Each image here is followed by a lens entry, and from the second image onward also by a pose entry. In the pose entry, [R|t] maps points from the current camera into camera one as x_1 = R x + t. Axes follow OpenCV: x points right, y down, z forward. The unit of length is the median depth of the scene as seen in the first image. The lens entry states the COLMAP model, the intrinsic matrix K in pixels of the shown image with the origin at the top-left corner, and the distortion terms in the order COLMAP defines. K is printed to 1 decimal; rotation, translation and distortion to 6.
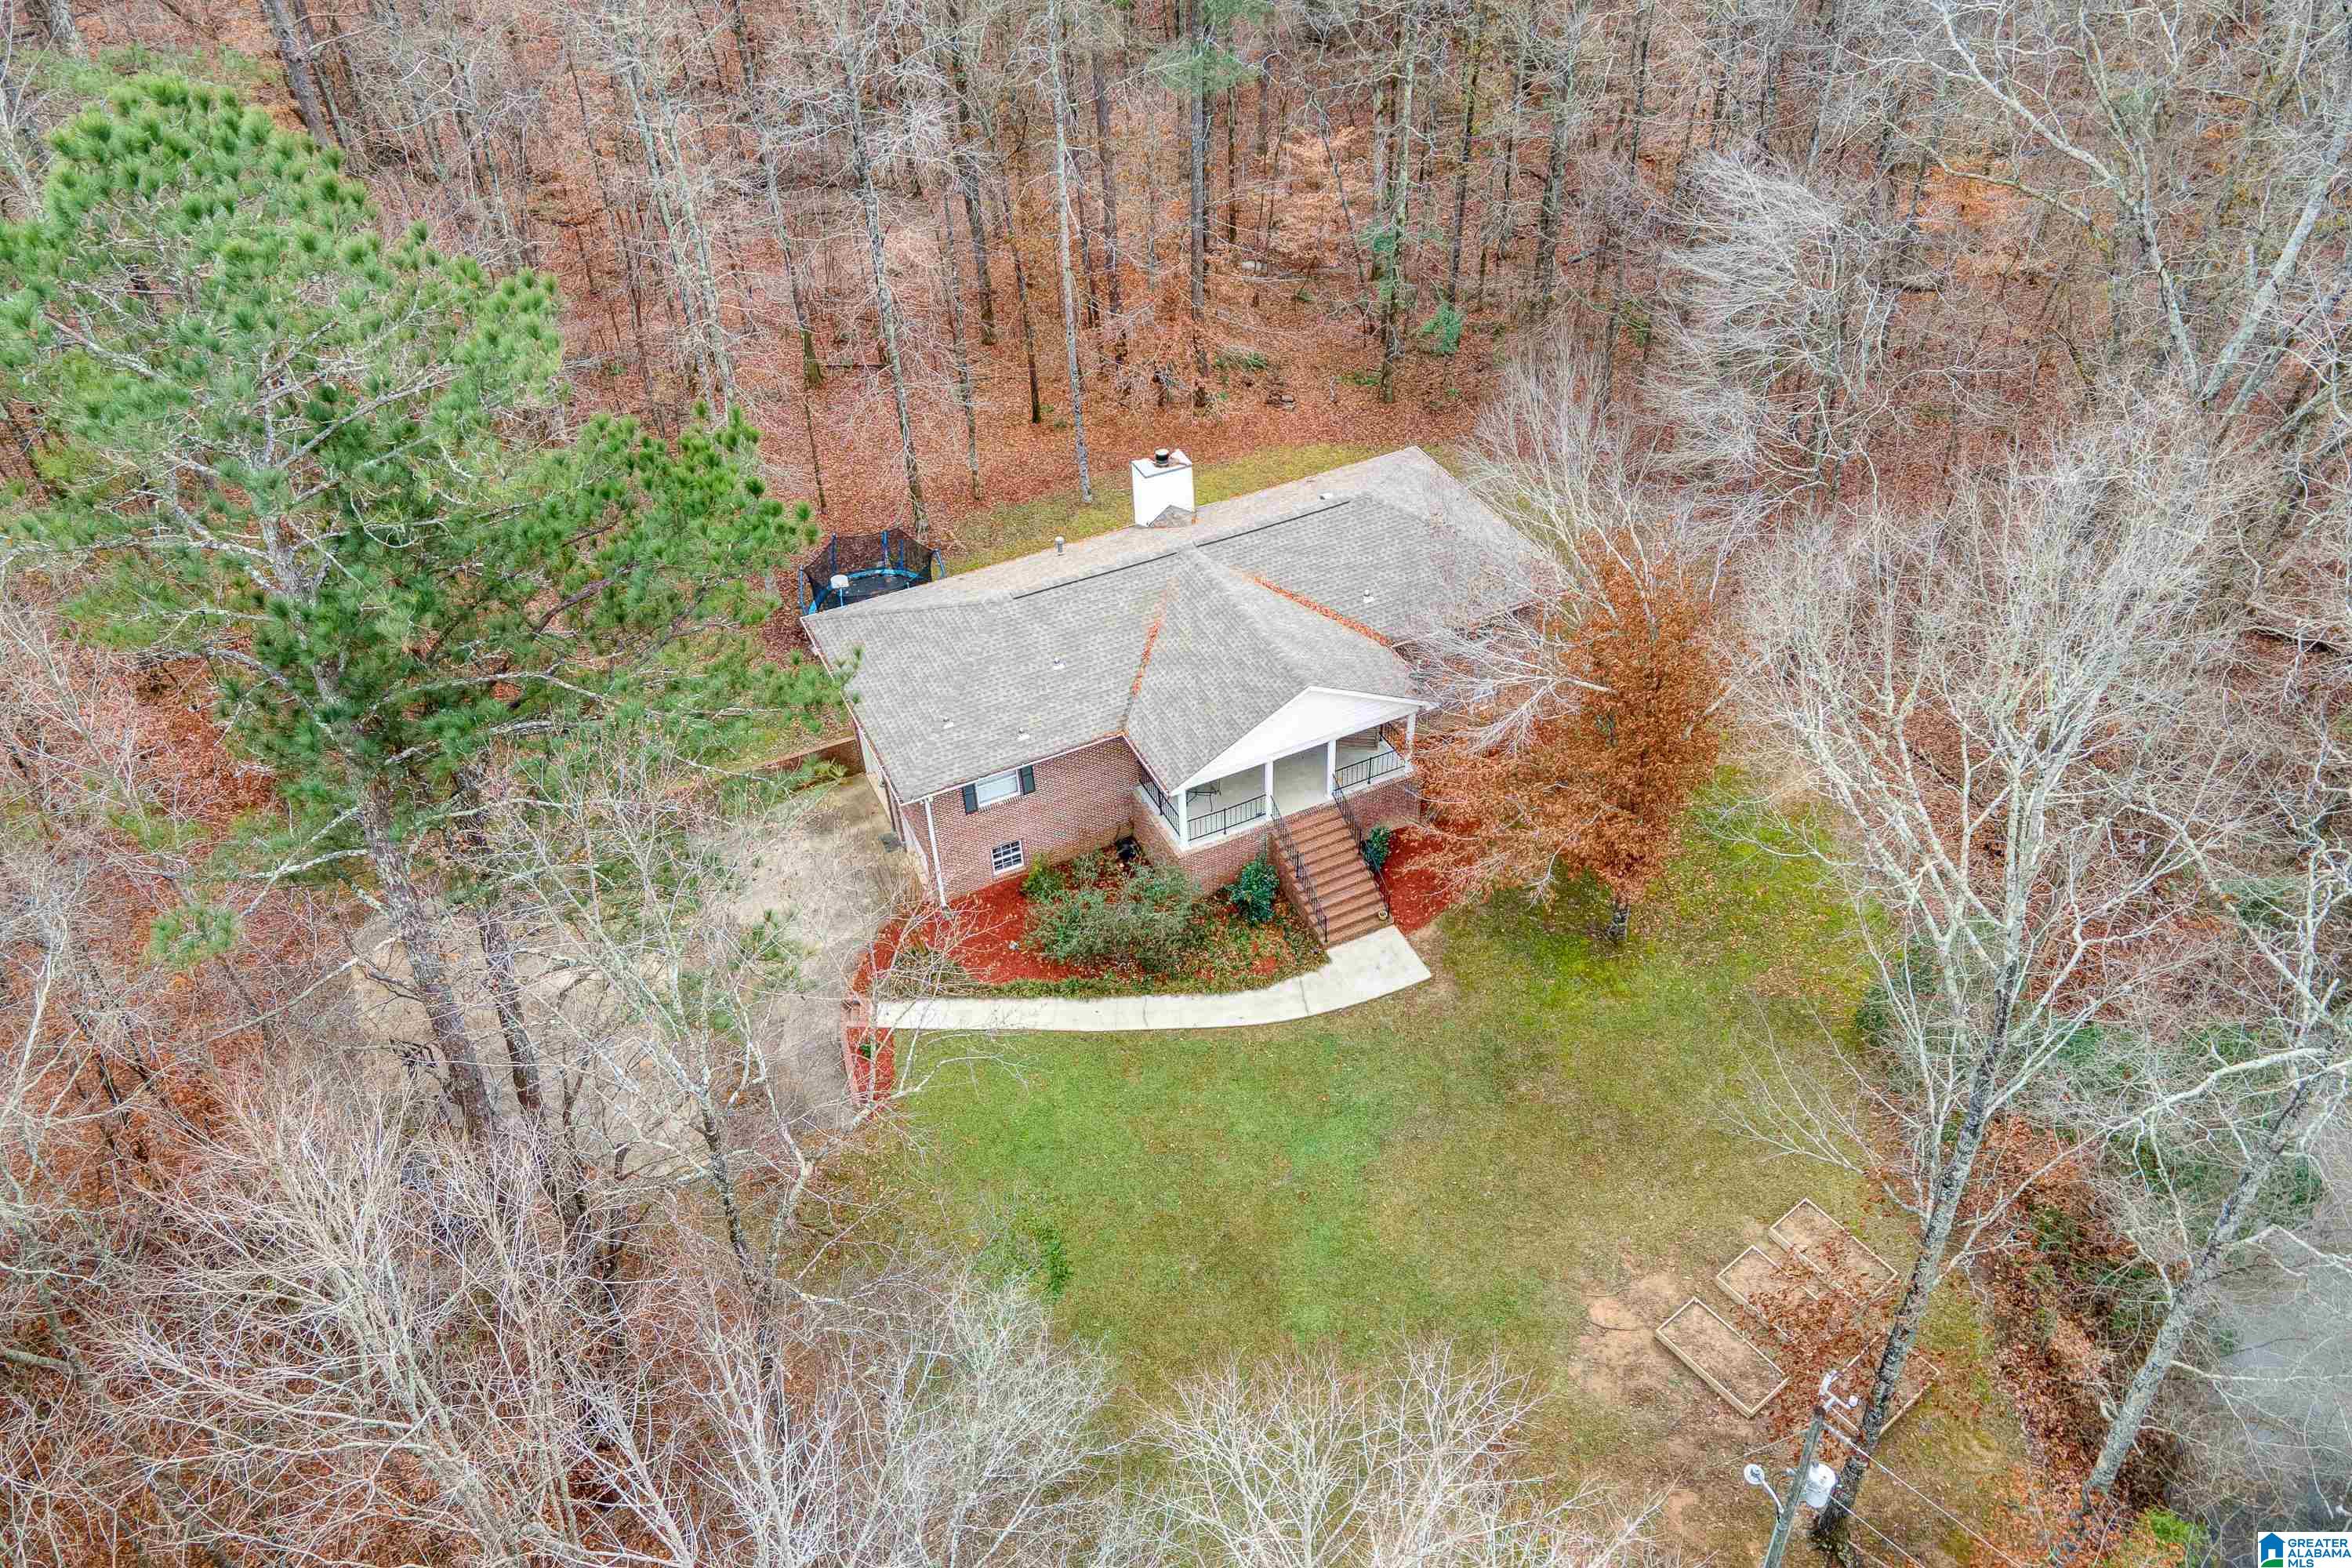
lens RADIAL K [[1694.6, 0, 1176.0], [0, 1694.6, 784.0], [0, 0, 1]] dist [0.031894, 0.001293]
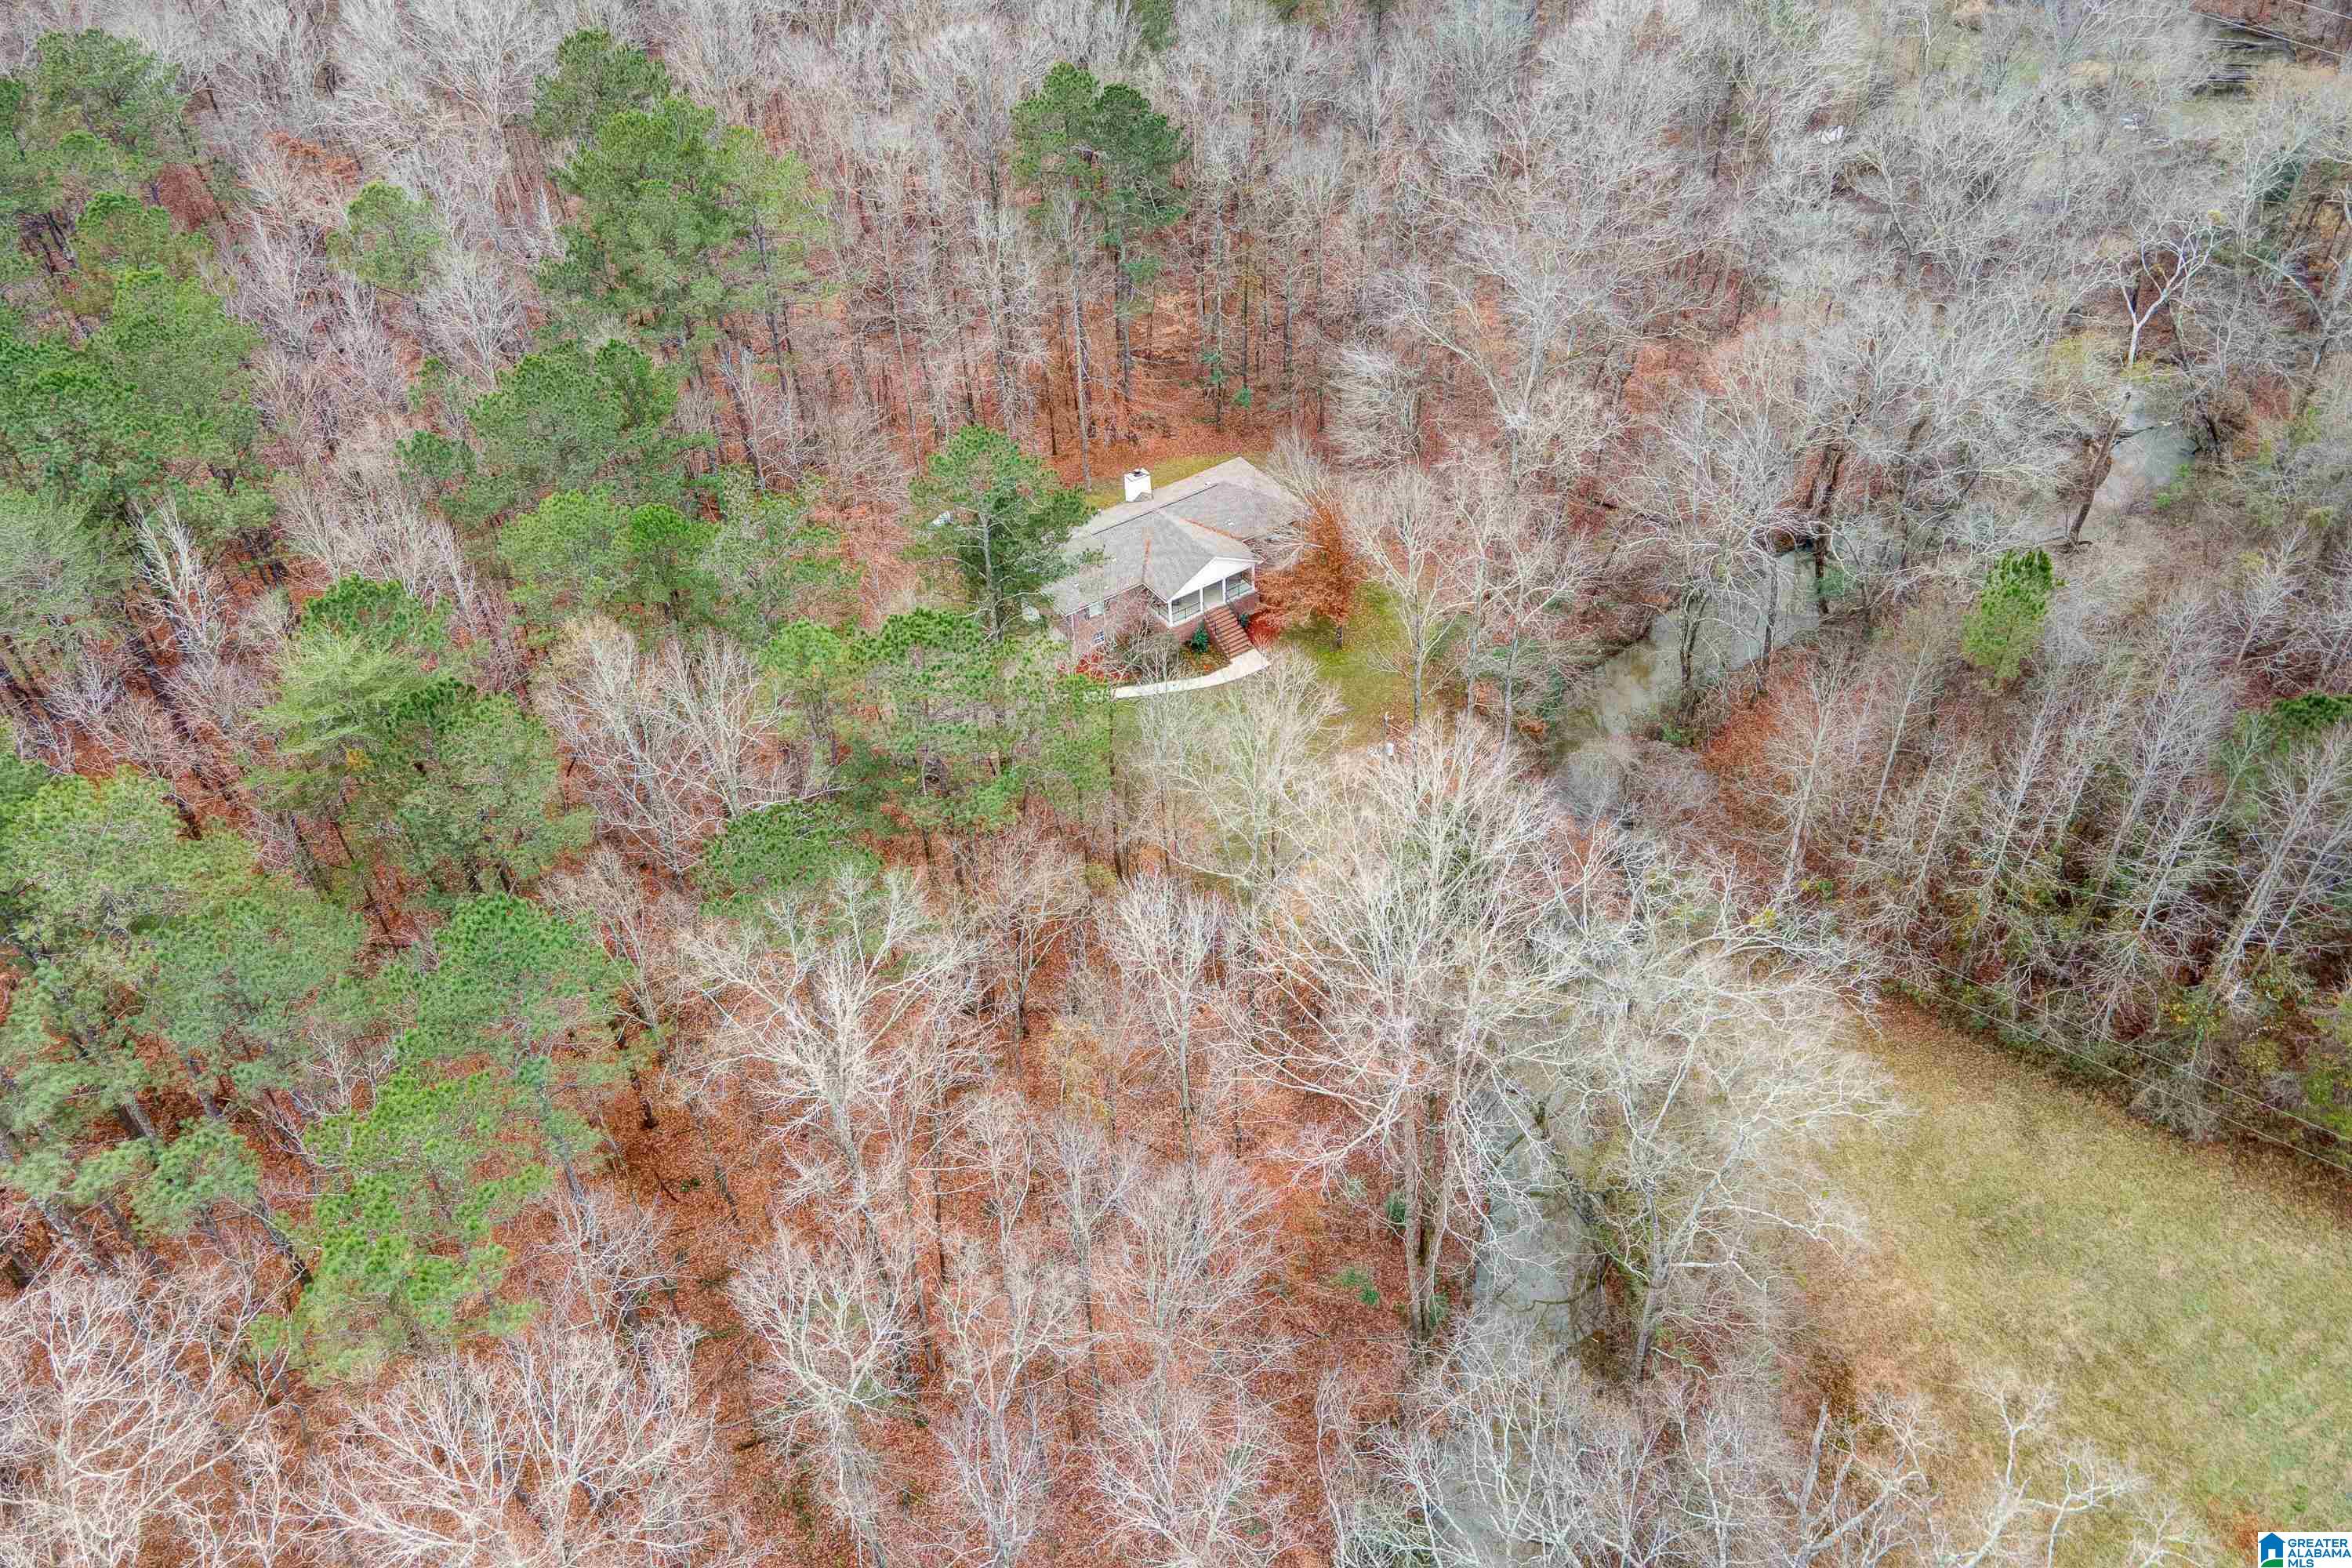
lens RADIAL K [[1694.6, 0, 1176.0], [0, 1694.6, 784.0], [0, 0, 1]] dist [0.031894, 0.001293]
pose [[0.988674, -0.104496, 0.107726, -0.289372], [0.102298, 0.994420, 0.025753, 0.210419], [-0.109816, -0.014441, 0.993847, -1.553679]]
